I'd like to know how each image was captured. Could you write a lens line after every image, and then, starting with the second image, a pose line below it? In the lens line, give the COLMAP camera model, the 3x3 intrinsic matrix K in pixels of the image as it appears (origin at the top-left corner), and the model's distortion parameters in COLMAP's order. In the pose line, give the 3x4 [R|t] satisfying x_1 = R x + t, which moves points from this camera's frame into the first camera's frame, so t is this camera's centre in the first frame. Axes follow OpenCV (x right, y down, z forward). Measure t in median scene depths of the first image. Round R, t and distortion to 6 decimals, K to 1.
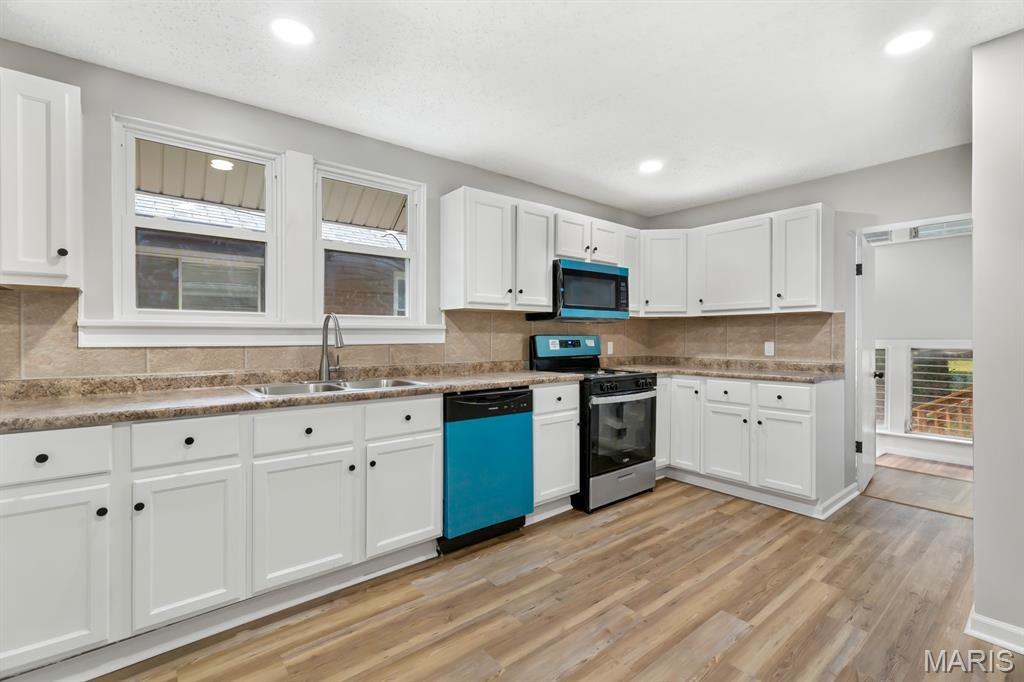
lens RADIAL K [[460.0, 0, 526.4], [0, 460.0, 338.6], [0, 0, 1]] dist [0.003627, 0.000314]
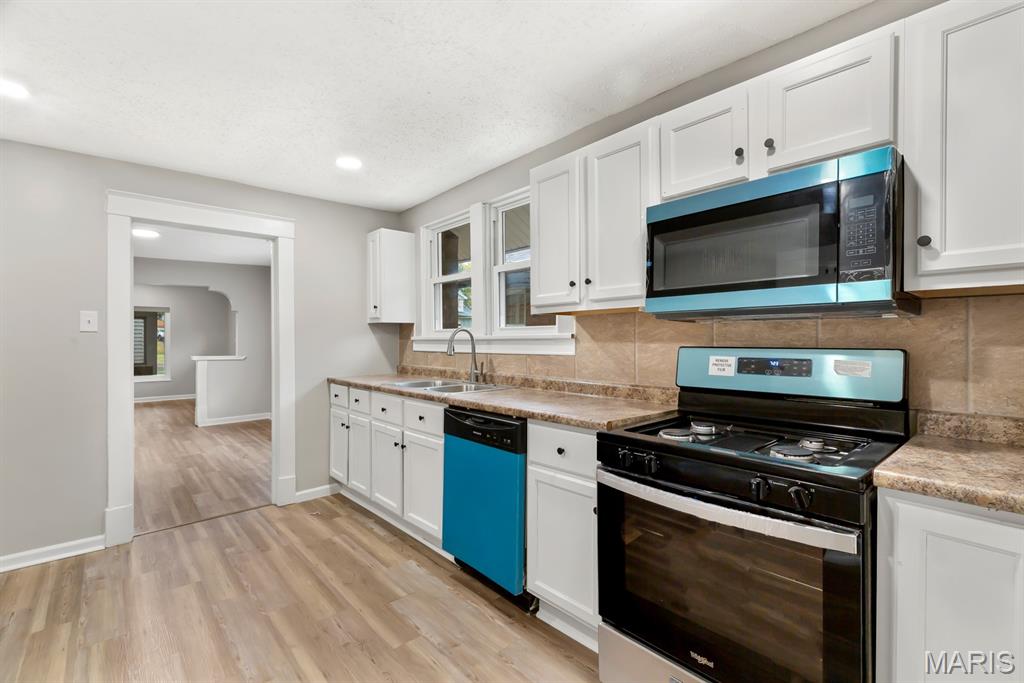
lens RADIAL K [[465.4, 0, 518.8], [0, 465.4, 339.1], [0, 0, 1]] dist [0.000561, -0.000156]
pose [[0.026334, -0.002473, -0.999650, 0.699043], [-0.004354, 0.999987, -0.002589, -0.017549], [0.999644, 0.004421, 0.026323, 0.931702]]
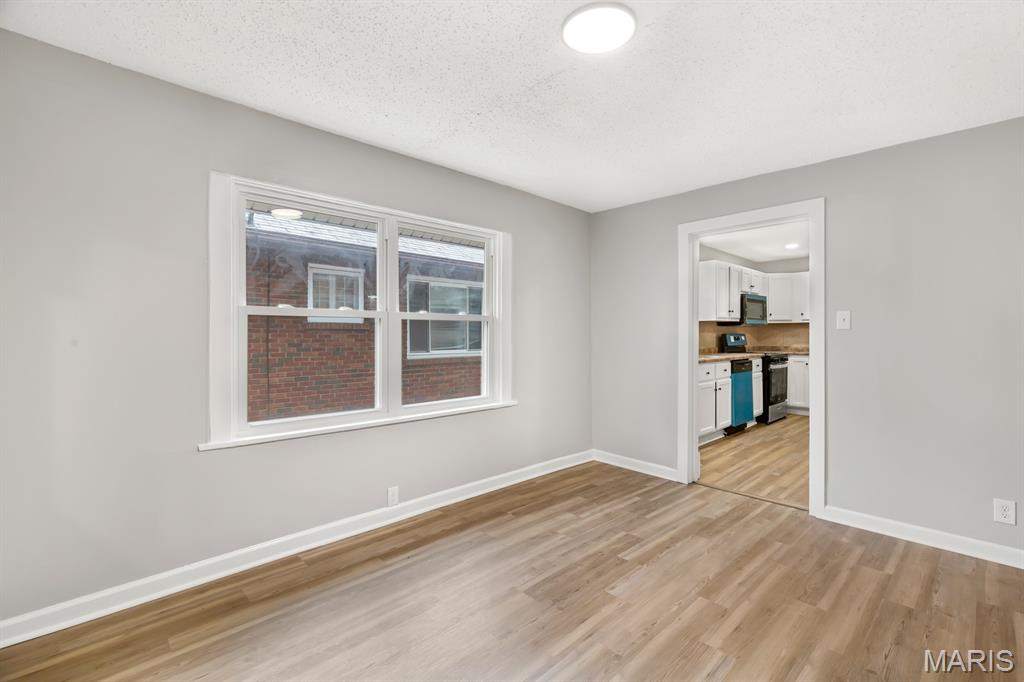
lens RADIAL K [[460.0, 0, 526.4], [0, 460.0, 338.6], [0, 0, 1]] dist [0.003627, 0.000314]
pose [[0.996634, -0.005462, 0.081801, -1.086416], [0.005299, 0.999984, 0.002212, 0.003757], [-0.081812, -0.001771, 0.996646, -0.901744]]
